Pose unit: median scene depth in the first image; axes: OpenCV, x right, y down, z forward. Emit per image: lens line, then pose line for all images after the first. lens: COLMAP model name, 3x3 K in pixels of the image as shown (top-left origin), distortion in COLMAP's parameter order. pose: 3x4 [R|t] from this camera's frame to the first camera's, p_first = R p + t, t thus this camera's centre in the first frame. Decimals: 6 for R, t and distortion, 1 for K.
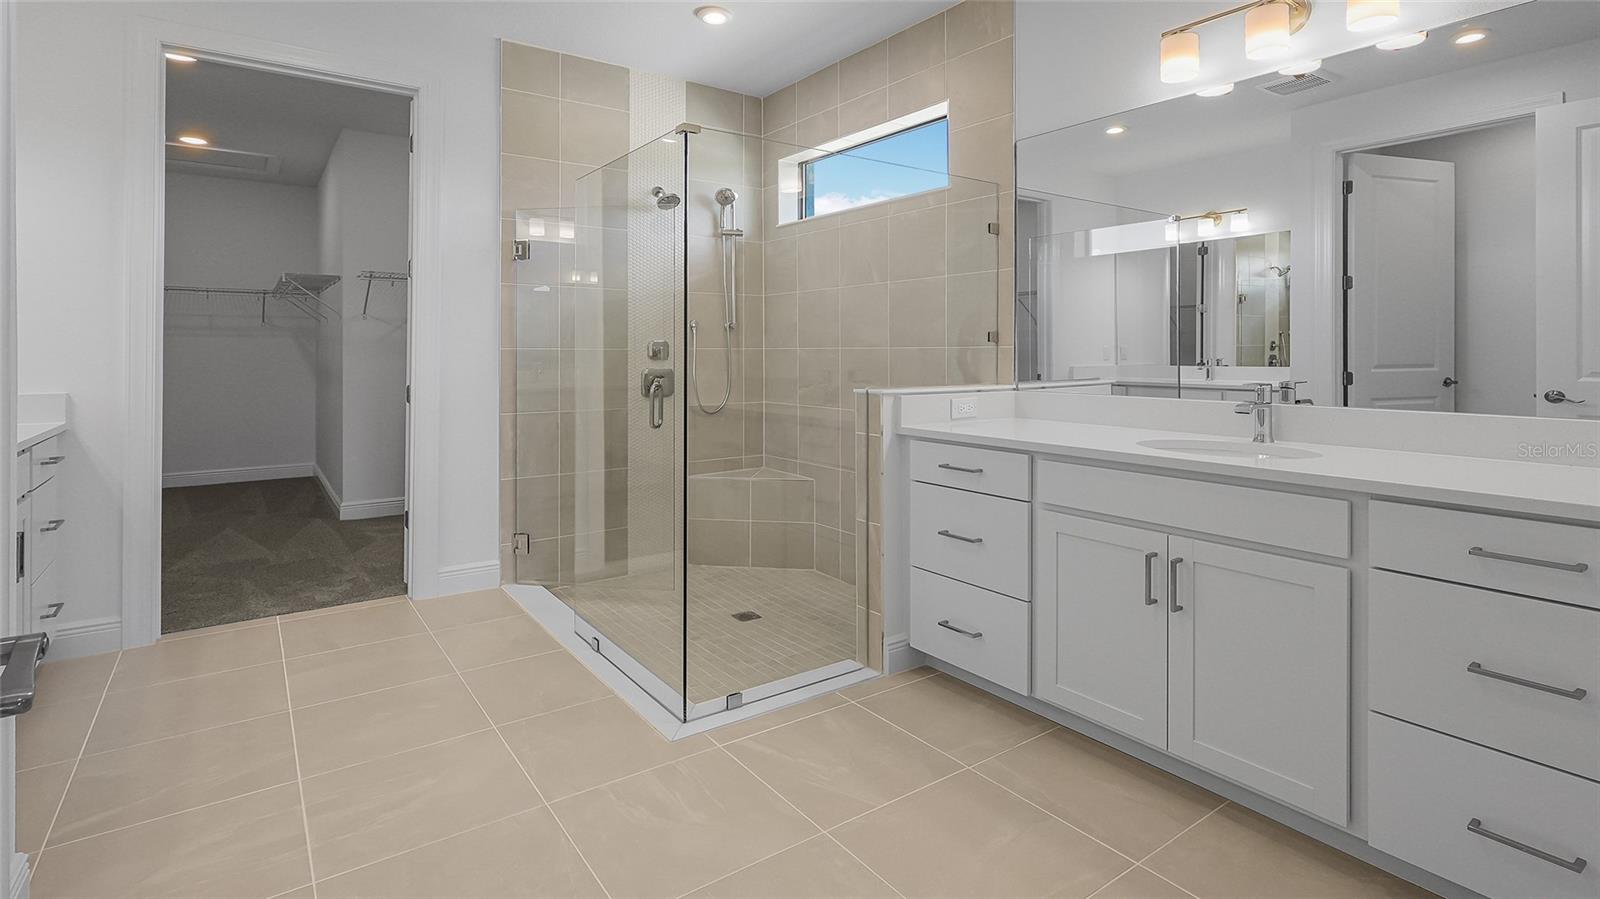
lens RADIAL K [[776.2, 0, 803.3], [0, 776.2, 350.6], [0, 0, 1]] dist [-0.000696, 0.000303]
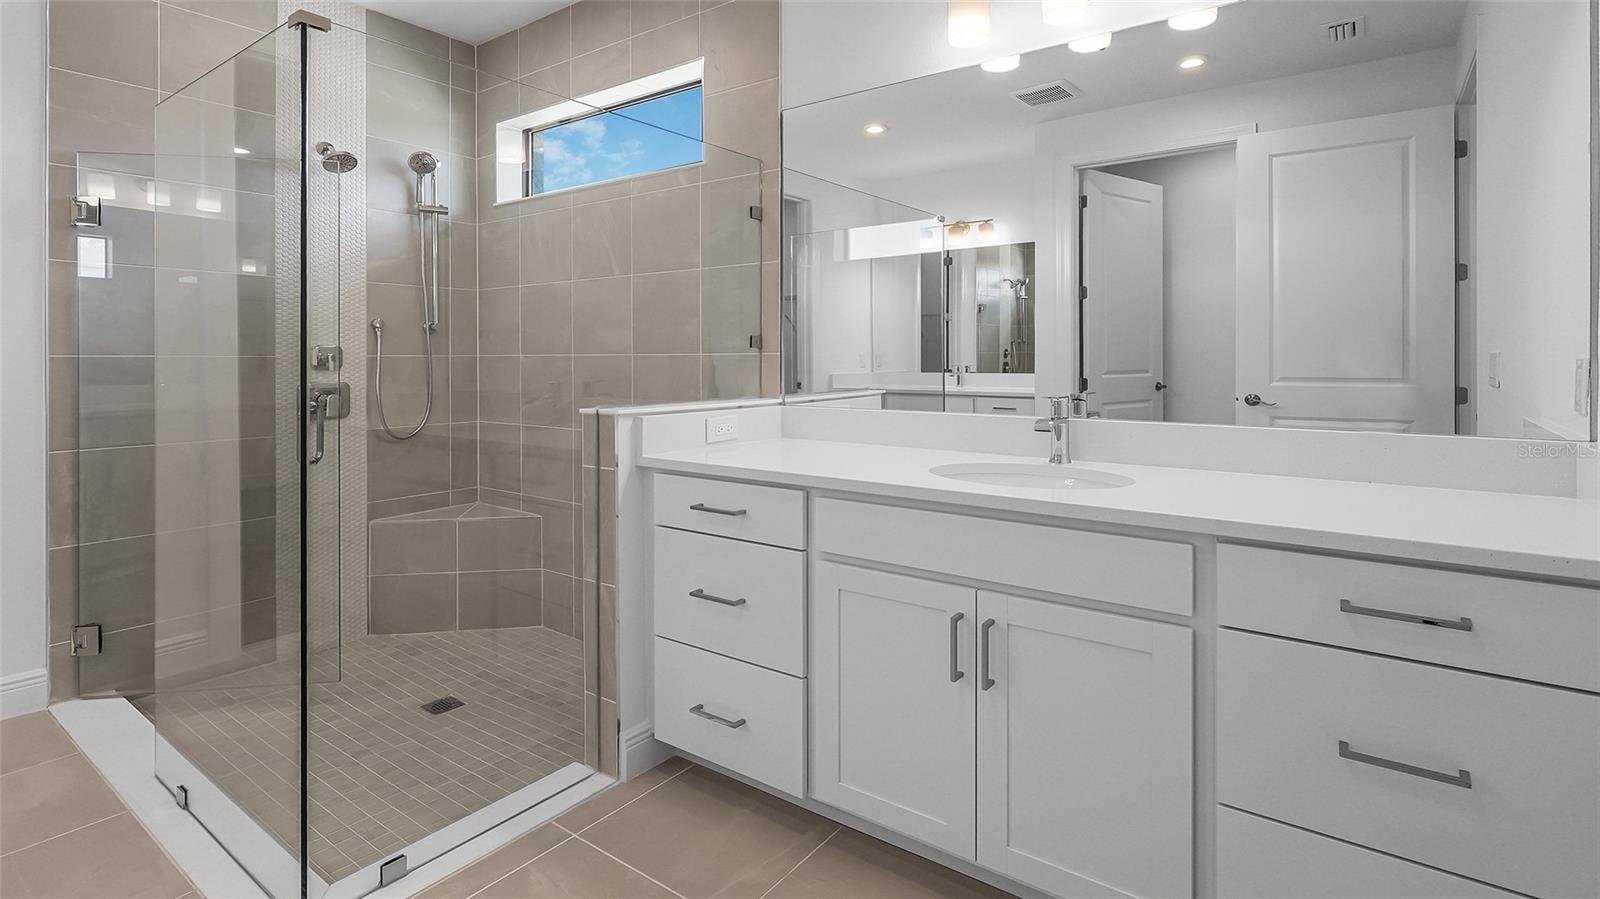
lens RADIAL K [[775.9, 0, 801.3], [0, 775.9, 360.7], [0, 0, 1]] dist [-0.006038, 0.000285]
pose [[0.952926, -0.001736, 0.303197, 0.033424], [0.000543, 0.999992, 0.004017, -0.000516], [-0.303201, -0.003664, 0.952920, 0.168584]]
